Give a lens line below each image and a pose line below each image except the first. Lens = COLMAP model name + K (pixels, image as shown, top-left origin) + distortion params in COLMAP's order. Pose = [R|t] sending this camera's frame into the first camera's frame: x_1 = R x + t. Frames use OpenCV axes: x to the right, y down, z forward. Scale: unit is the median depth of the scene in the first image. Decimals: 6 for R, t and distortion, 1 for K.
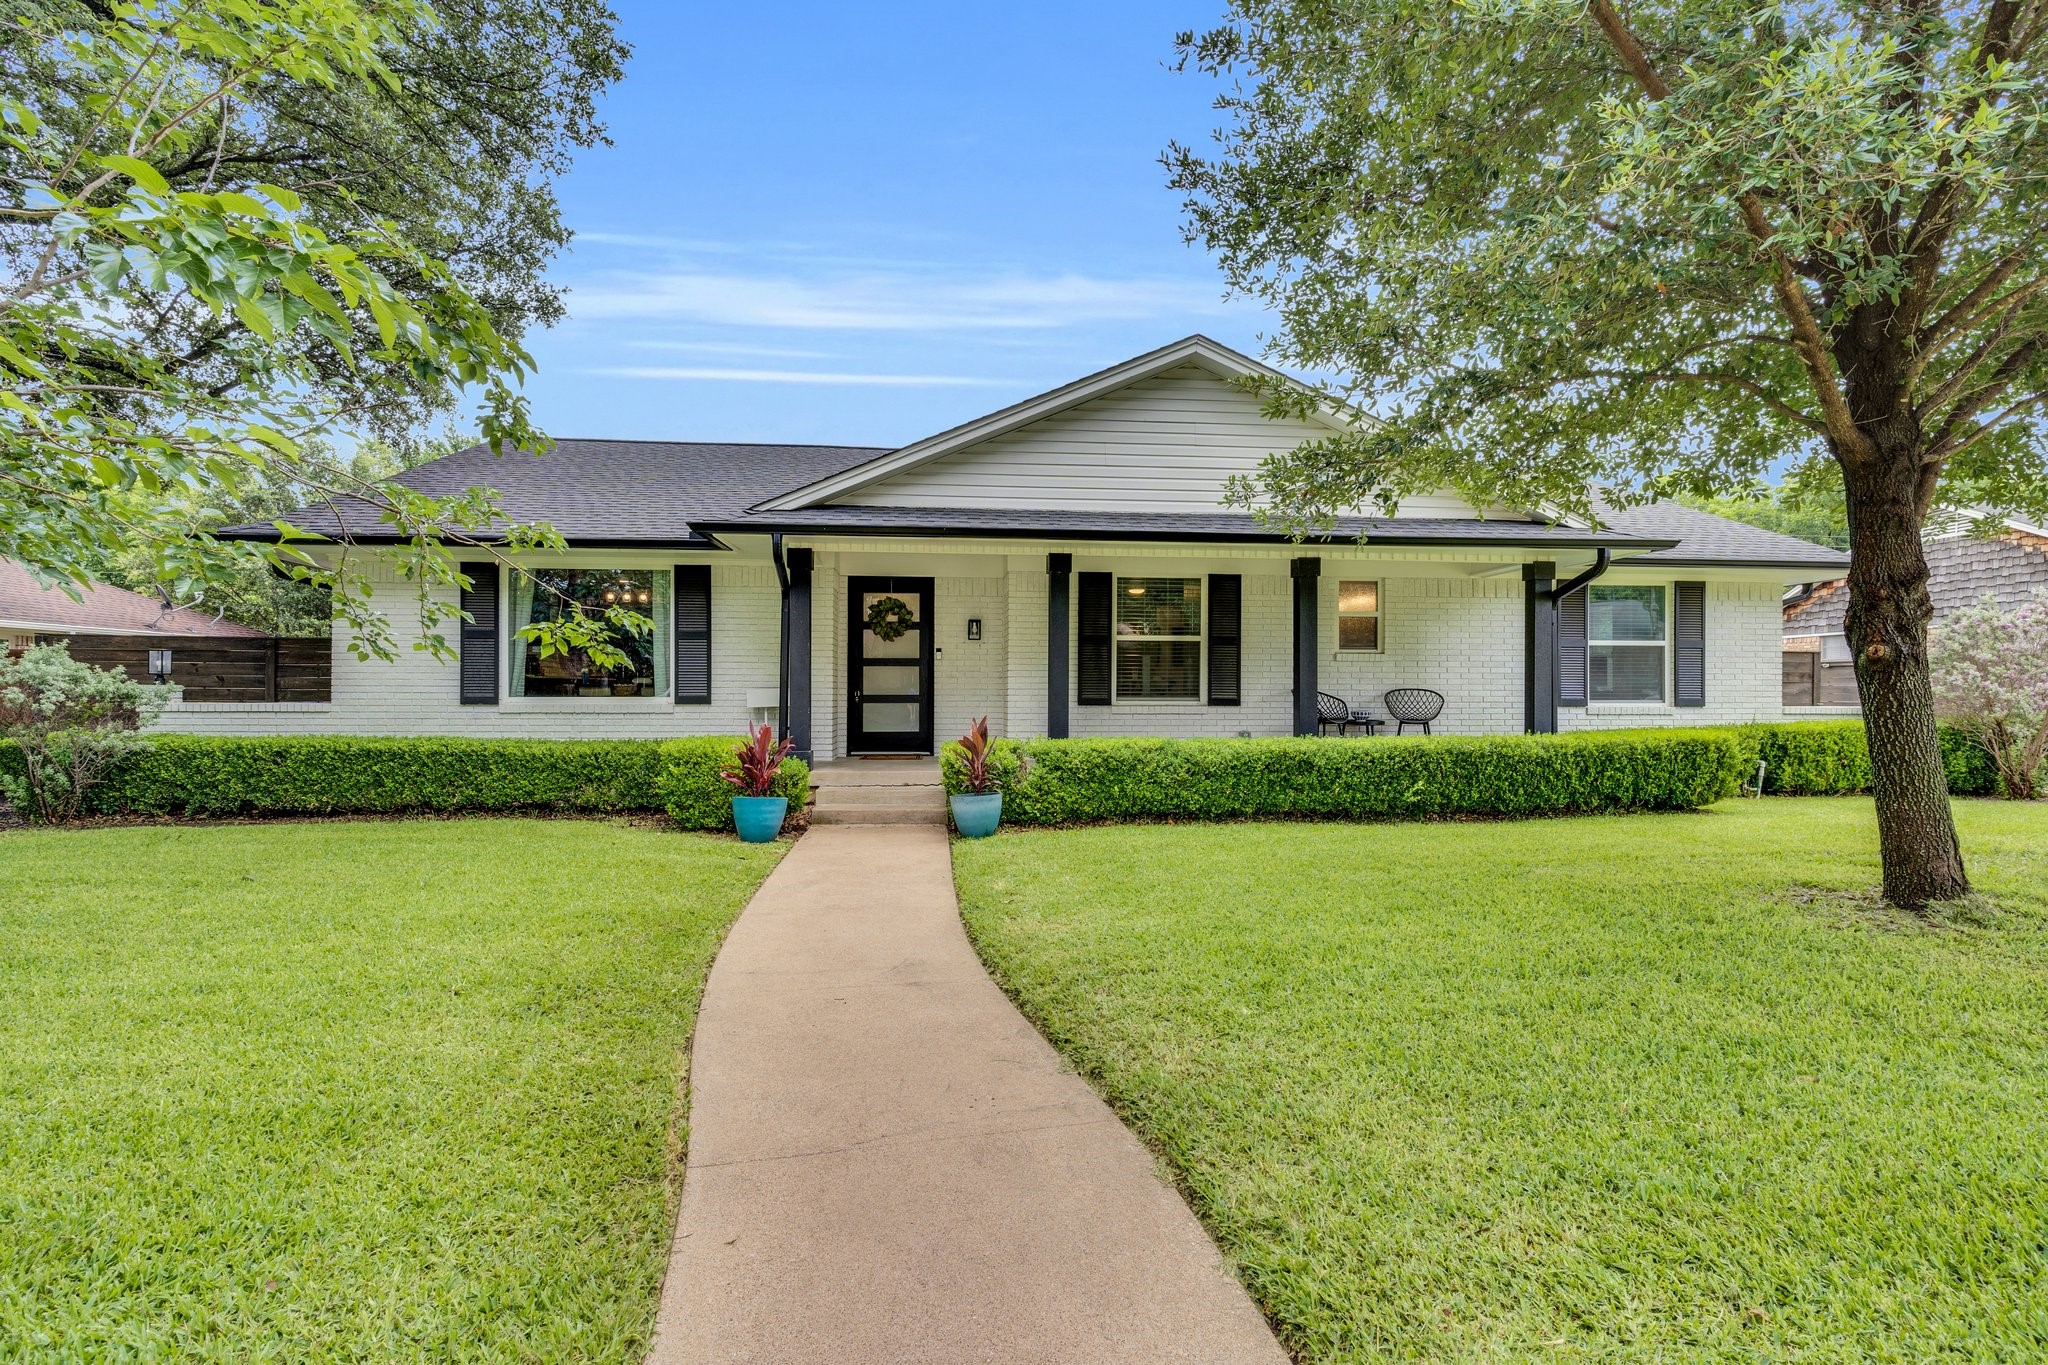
lens RADIAL K [[977.4, 0, 1013.4], [0, 977.4, 678.6], [0, 0, 1]] dist [0.003805, 0.000638]
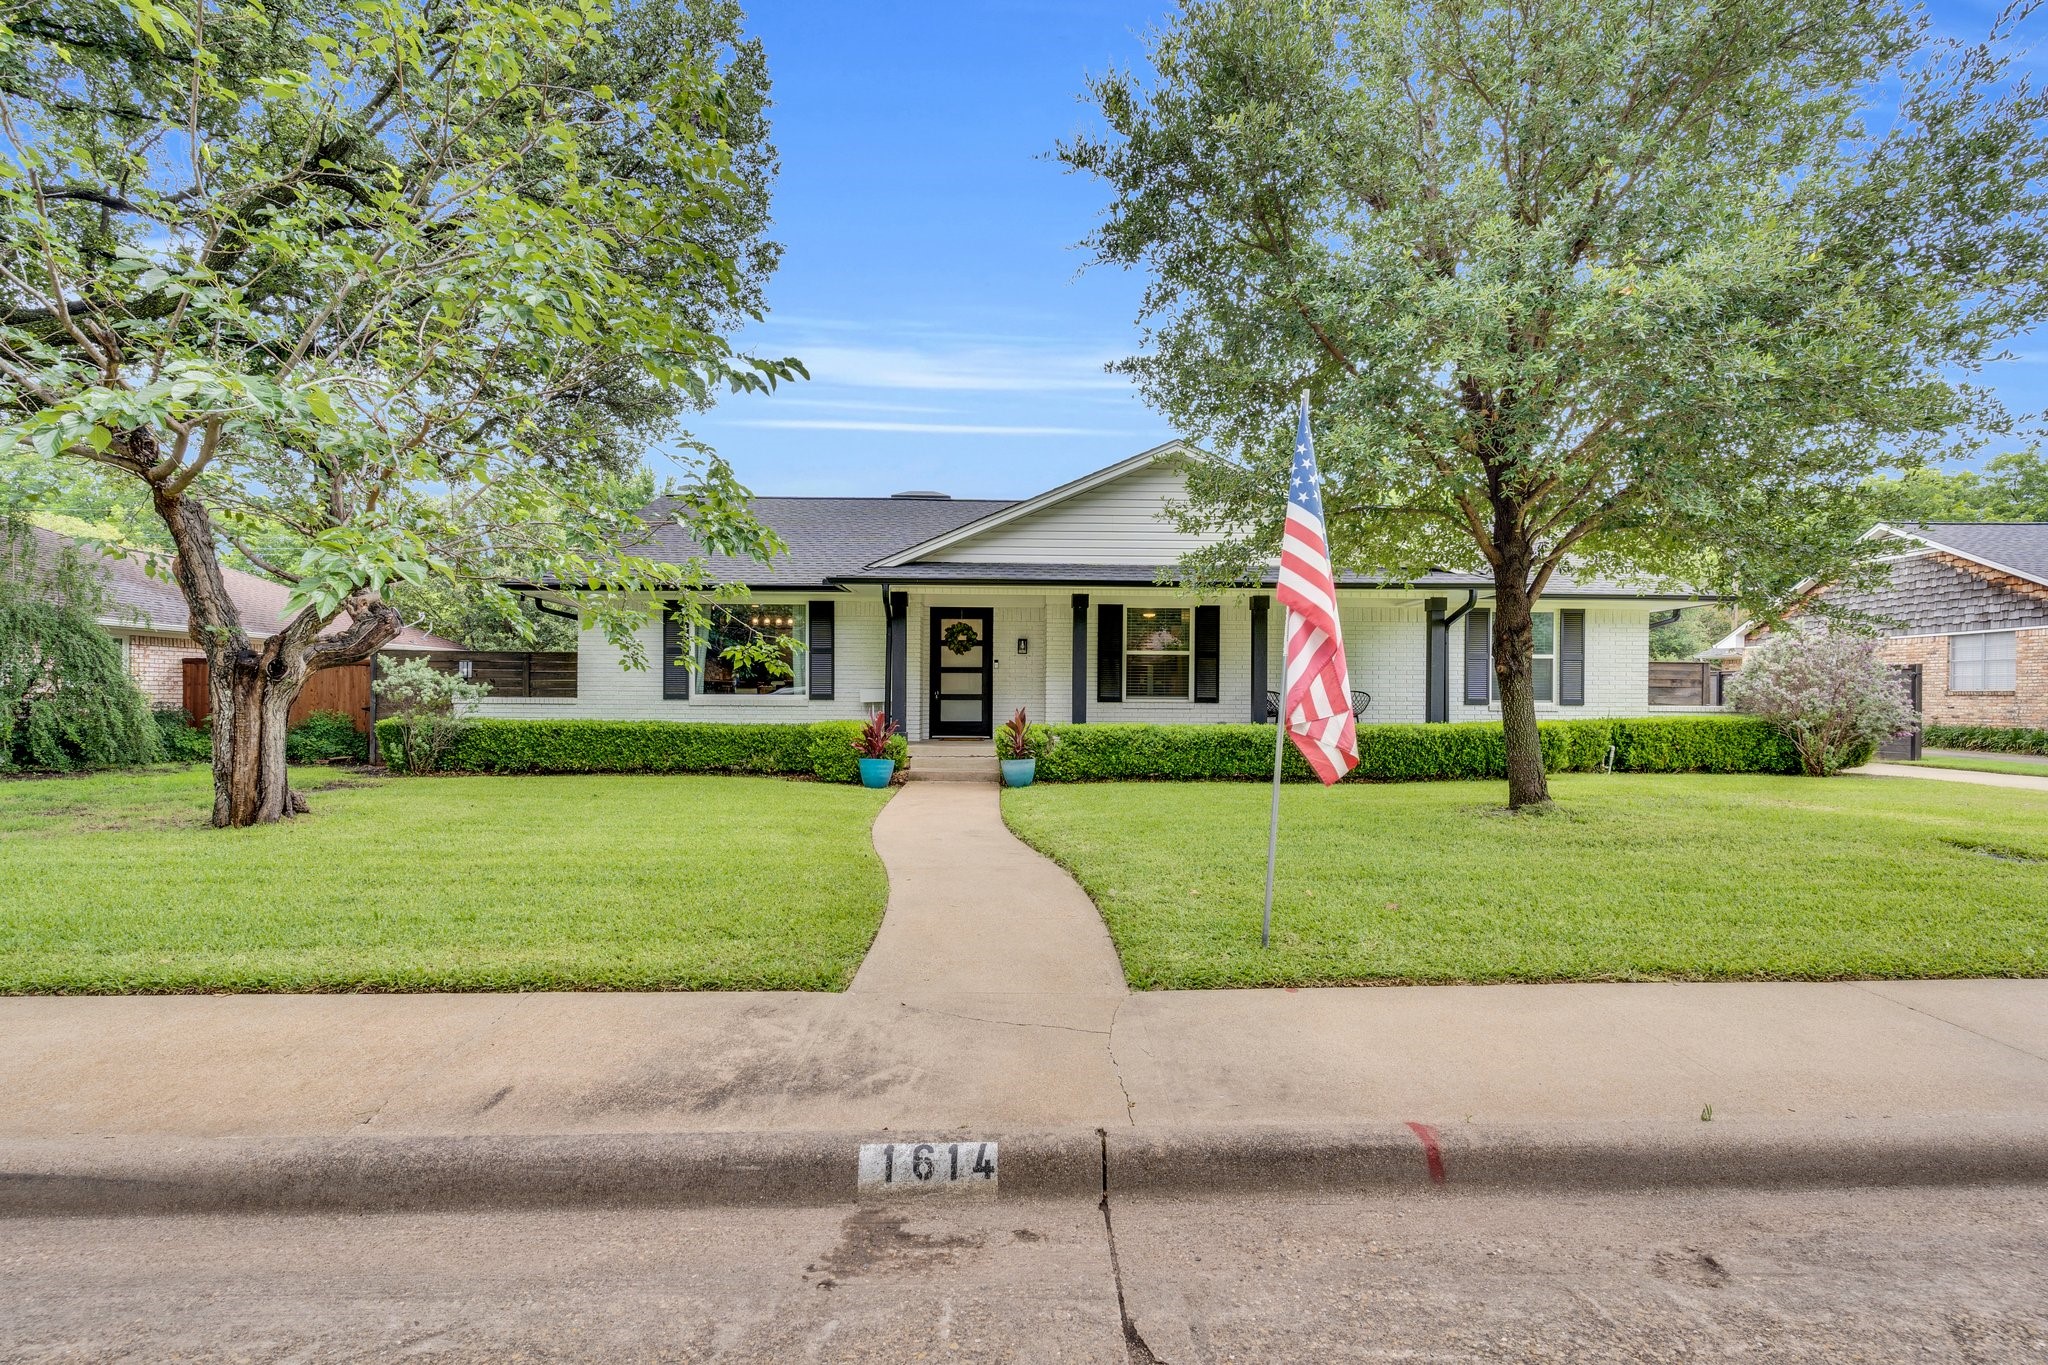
lens RADIAL K [[941.3, 0, 1018.7], [0, 941.3, 691.5], [0, 0, 1]] dist [0.008903, 0.000105]
pose [[0.998066, 0.003516, -0.062064, 0.041189], [-0.002856, 0.999938, 0.010728, -0.001227], [0.062098, -0.010530, 0.998015, -0.348515]]
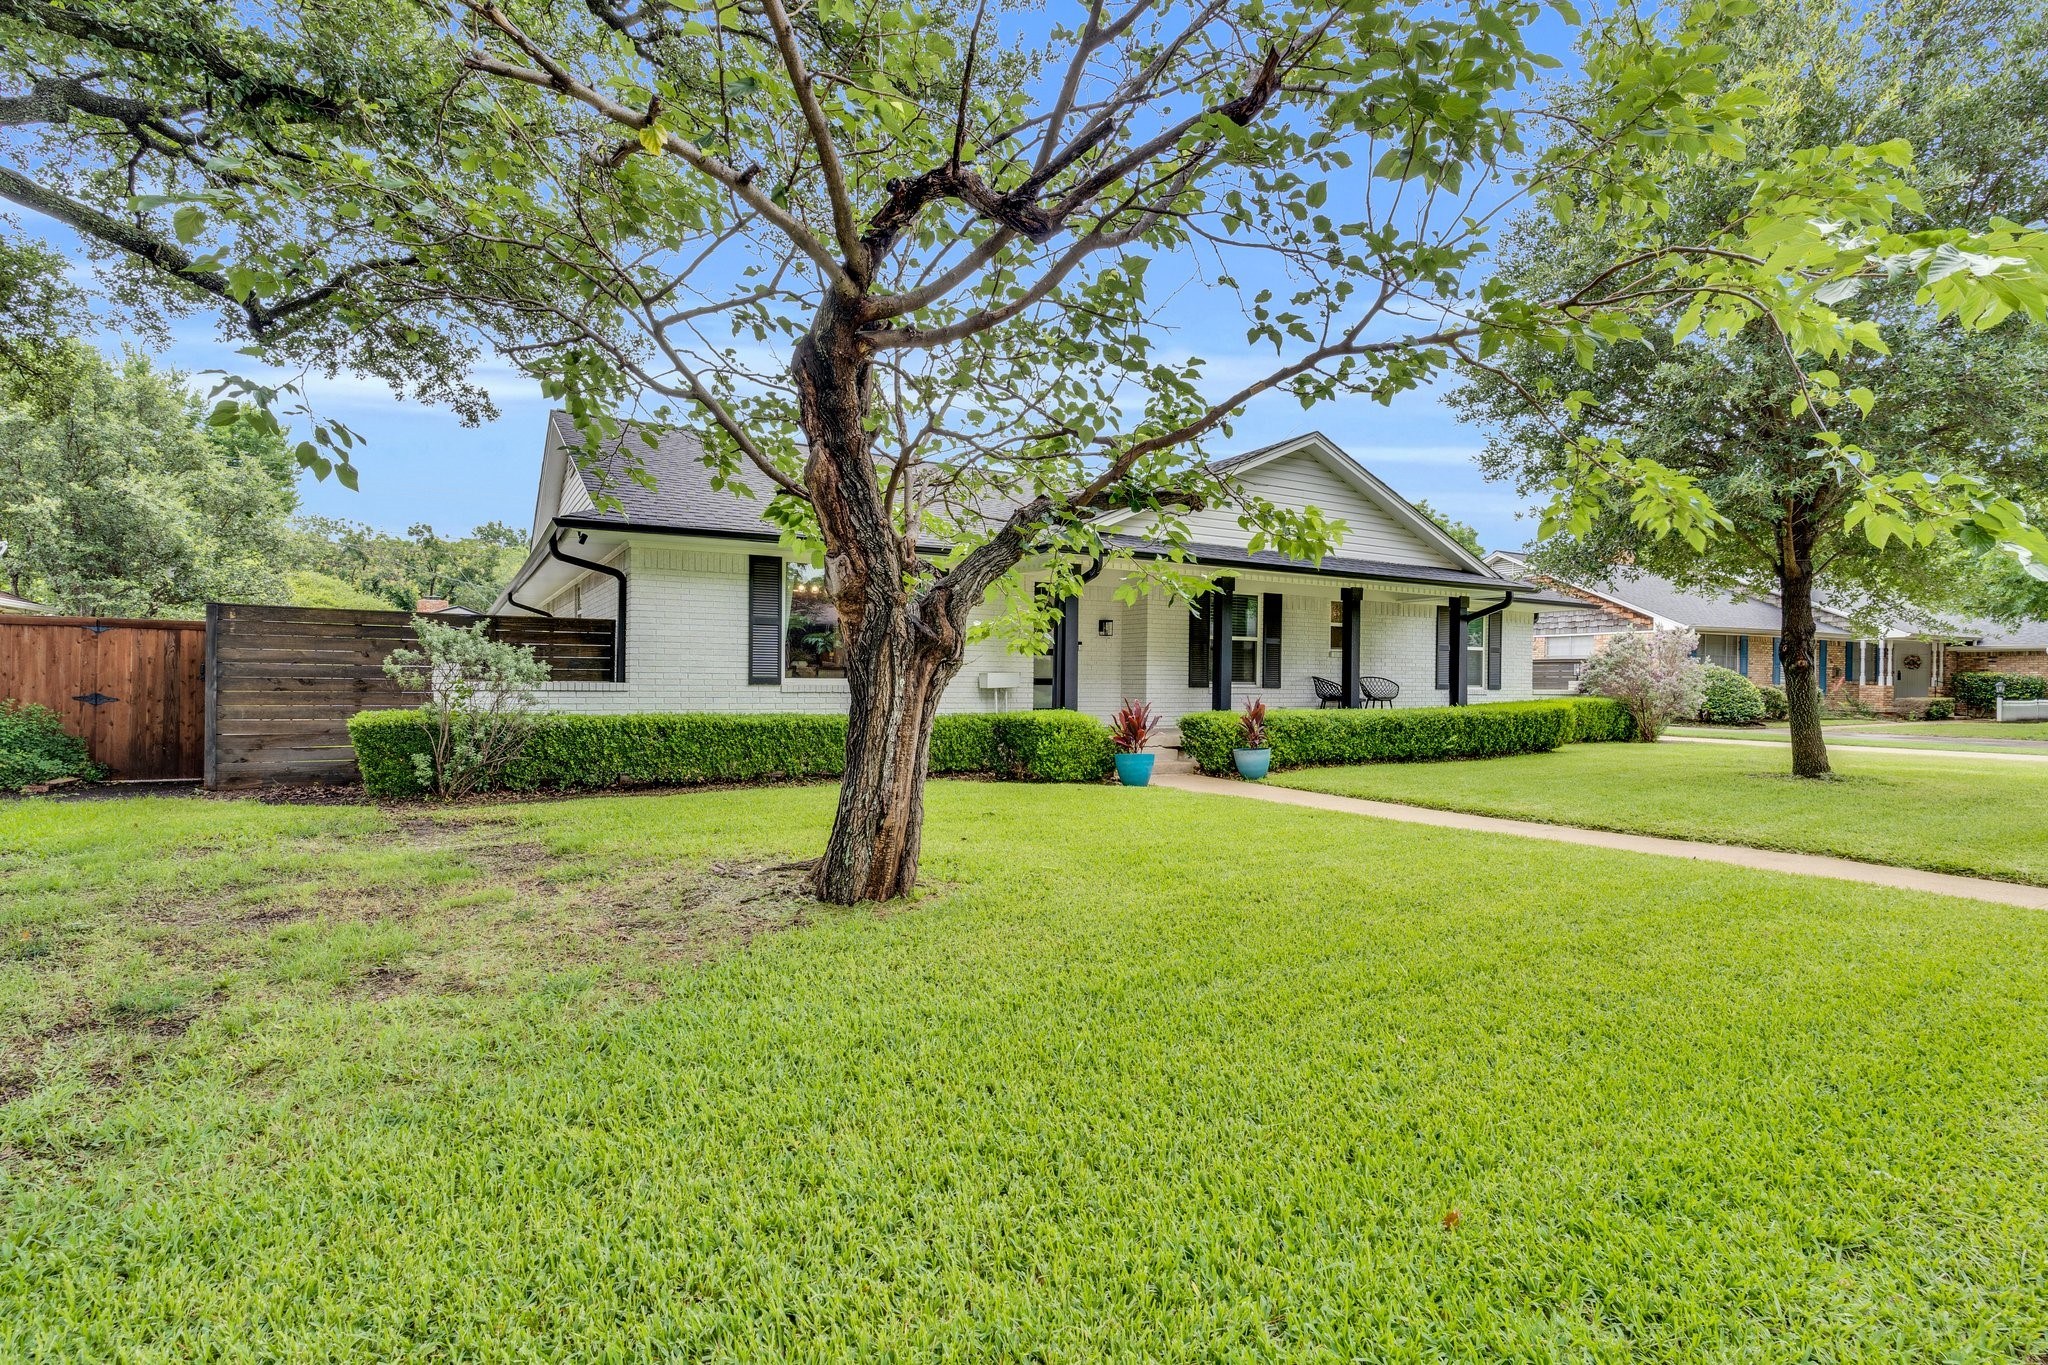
lens RADIAL K [[977.4, 0, 1020.0], [0, 977.4, 672.5], [0, 0, 1]] dist [0.003805, 0.000638]
pose [[0.908821, 0.009712, 0.417072, -0.762092], [-0.013684, 0.999885, 0.006534, 0.001294], [-0.416961, -0.011646, 0.908850, -0.130557]]
